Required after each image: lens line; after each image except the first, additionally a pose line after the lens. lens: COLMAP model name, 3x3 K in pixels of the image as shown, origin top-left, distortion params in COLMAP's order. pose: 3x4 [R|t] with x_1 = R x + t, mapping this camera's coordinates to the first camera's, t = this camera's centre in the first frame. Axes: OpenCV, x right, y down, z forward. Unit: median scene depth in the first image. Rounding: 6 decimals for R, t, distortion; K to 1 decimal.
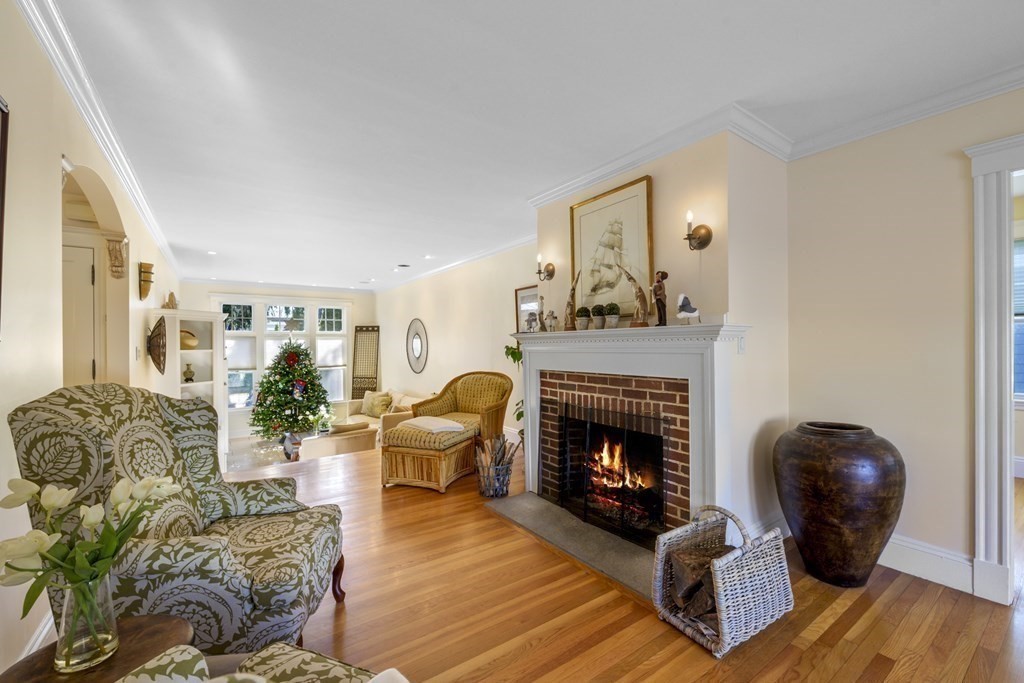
lens RADIAL K [[420.8, 0, 512.0], [0, 420.8, 341.5], [0, 0, 1]] dist [-0.002244, -0.000168]
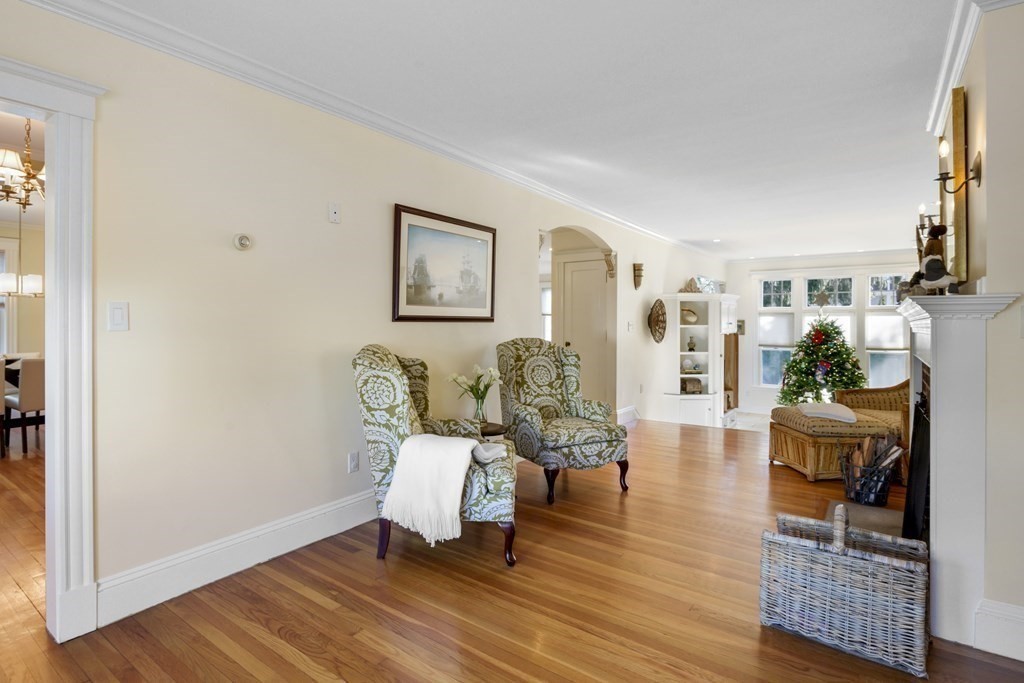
lens RADIAL K [[522.2, 0, 509.3], [0, 522.2, 319.3], [0, 0, 1]] dist [0.000665, 0.000000]
pose [[0.334243, 0.002932, -0.942482, 0.815775], [0.000251, 0.999995, 0.003199, -0.002666], [0.942487, -0.001305, 0.334241, -0.011891]]
